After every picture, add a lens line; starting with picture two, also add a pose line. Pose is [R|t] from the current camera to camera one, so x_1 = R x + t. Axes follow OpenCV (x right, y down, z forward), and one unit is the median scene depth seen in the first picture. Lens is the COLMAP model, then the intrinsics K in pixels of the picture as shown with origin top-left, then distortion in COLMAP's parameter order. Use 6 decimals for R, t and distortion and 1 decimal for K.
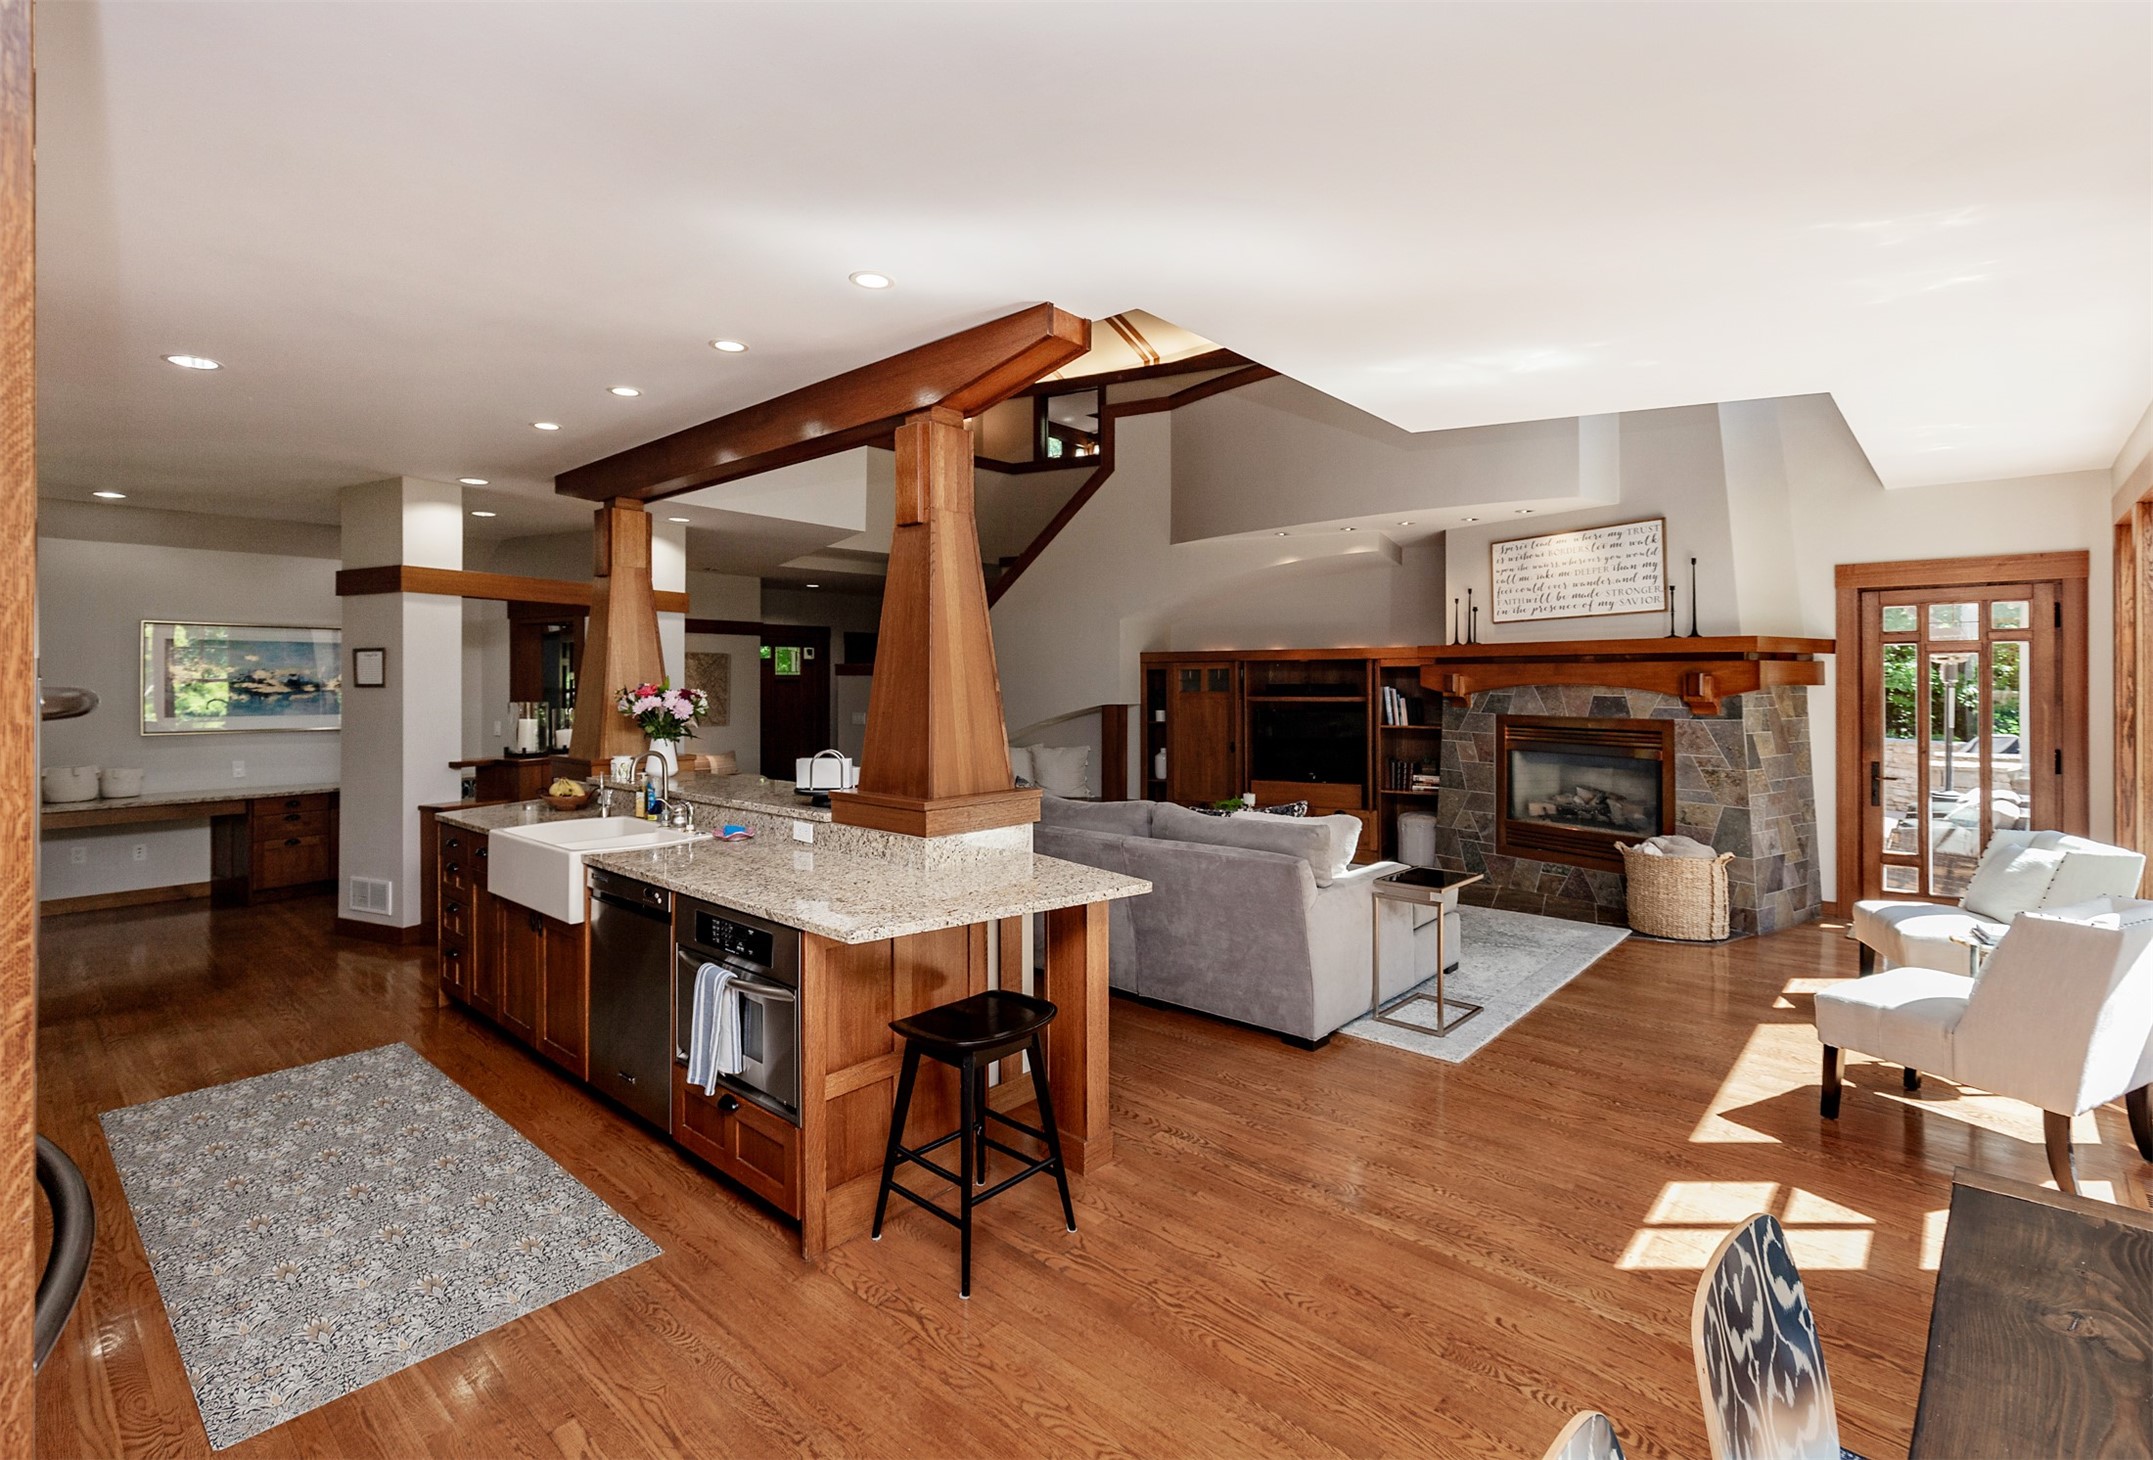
lens RADIAL K [[998.6, 0, 1078.0], [0, 998.6, 678.2], [0, 0, 1]] dist [-0.000916, 0.000118]
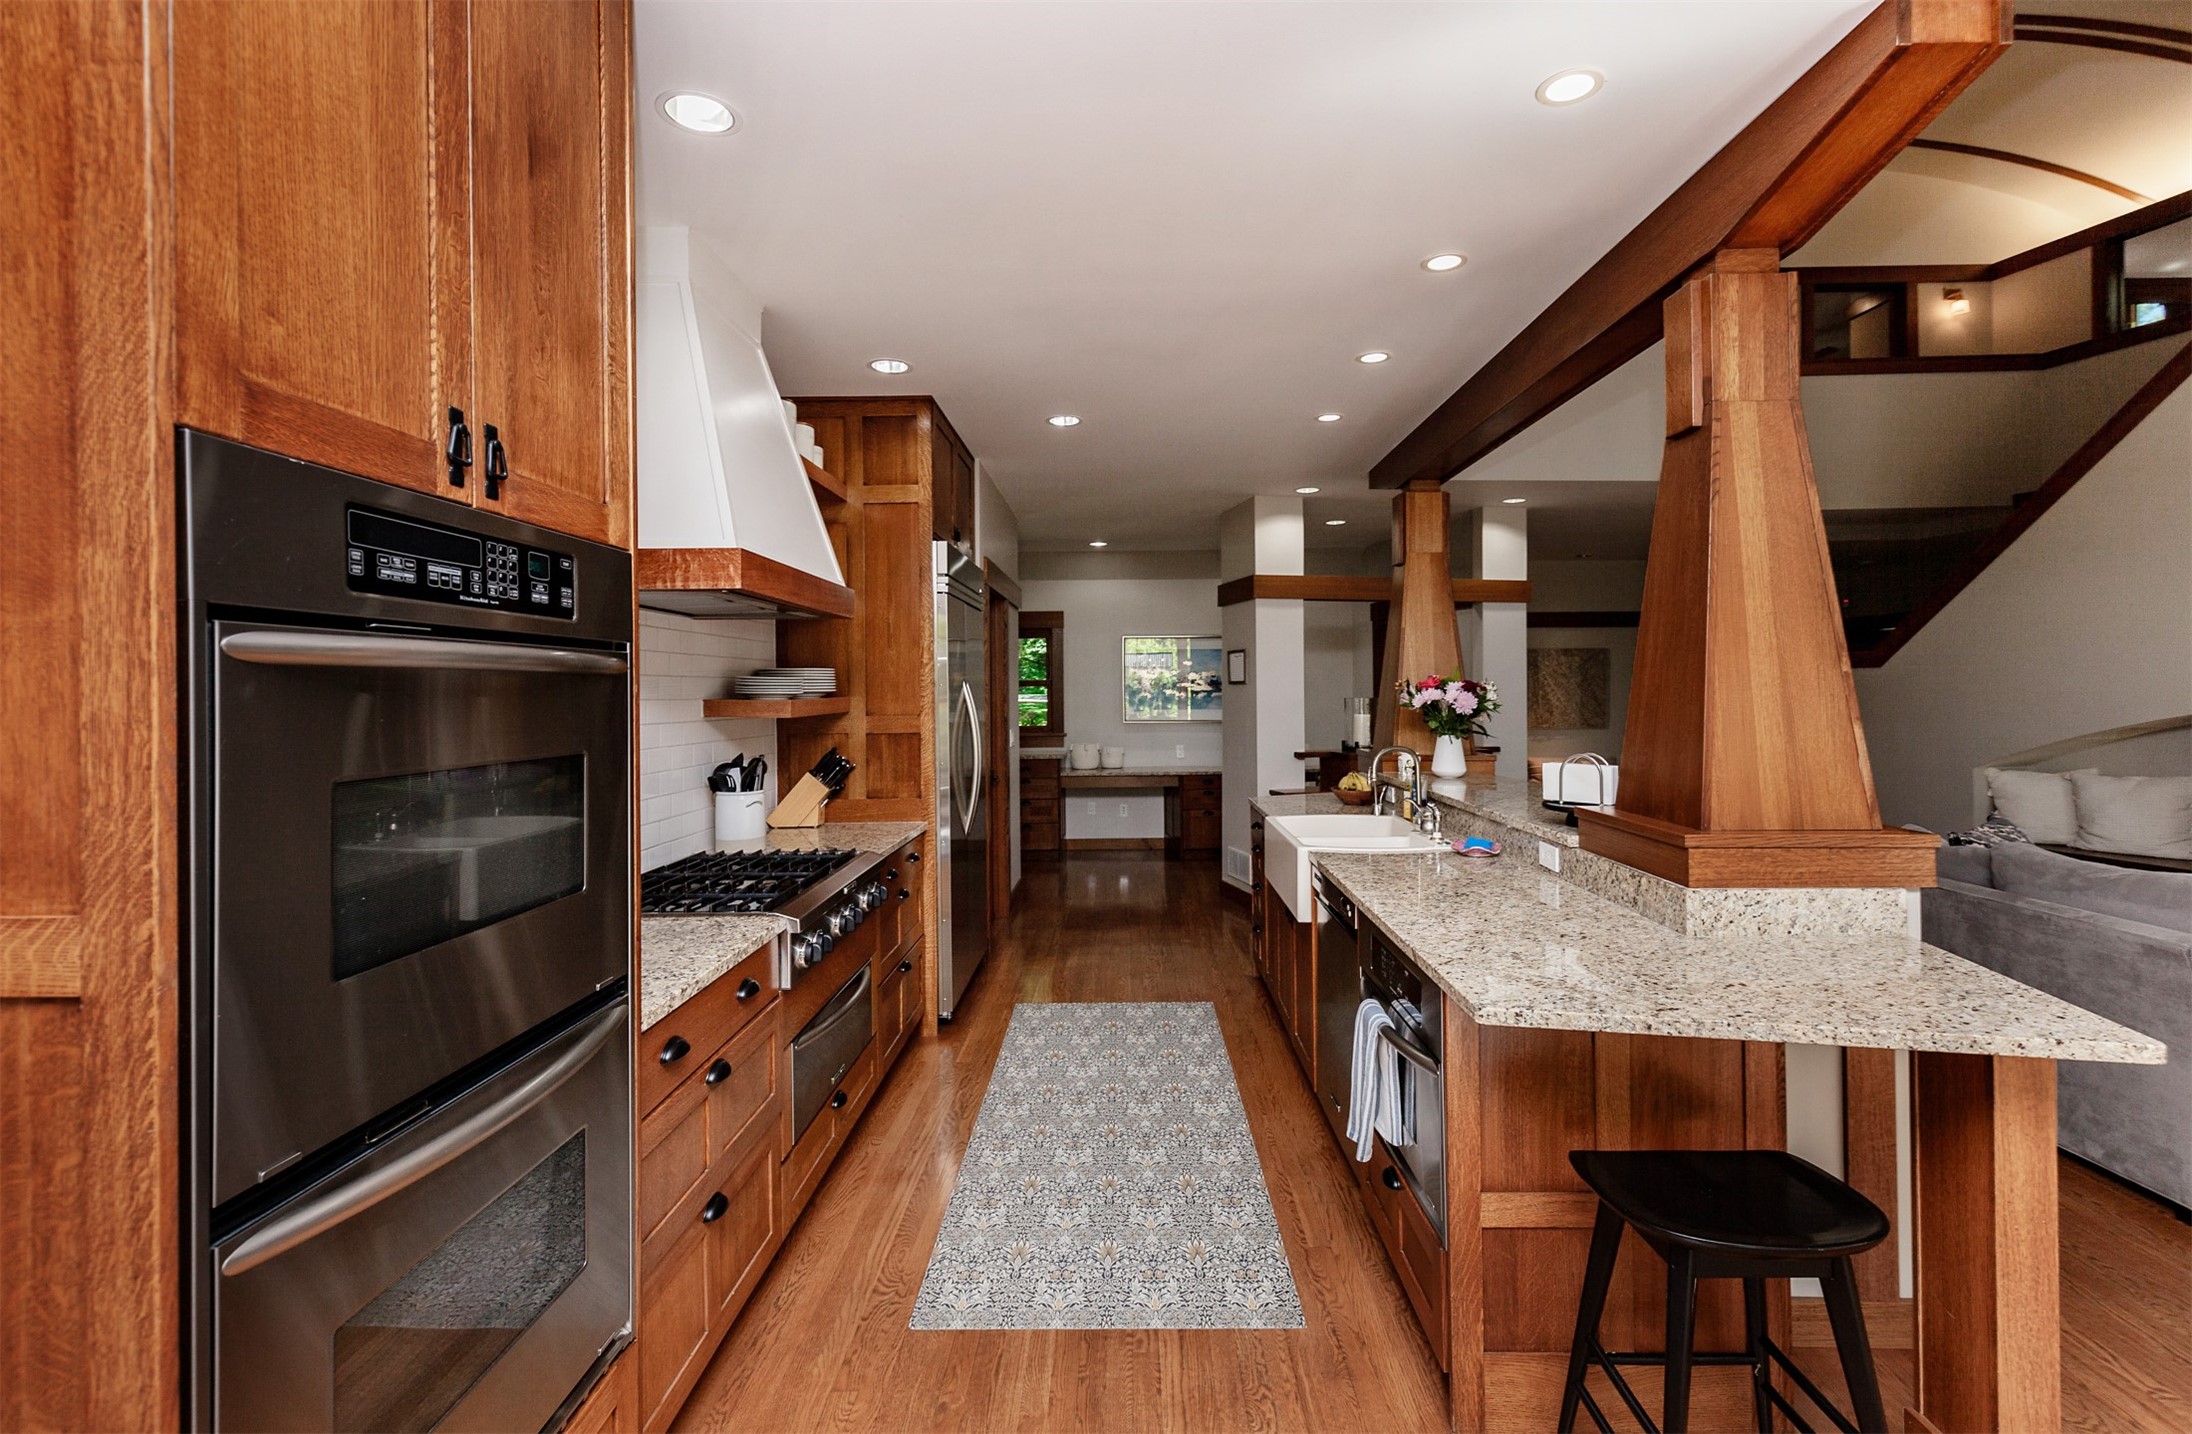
lens RADIAL K [[988.2, 0, 1100.1], [0, 988.2, 687.3], [0, 0, 1]] dist [0.001248, -0.000019]
pose [[0.652093, -0.005782, -0.758117, 0.086561], [0.009356, 0.999956, 0.000421, 0.018599], [0.758081, -0.007367, 0.652119, 0.239014]]
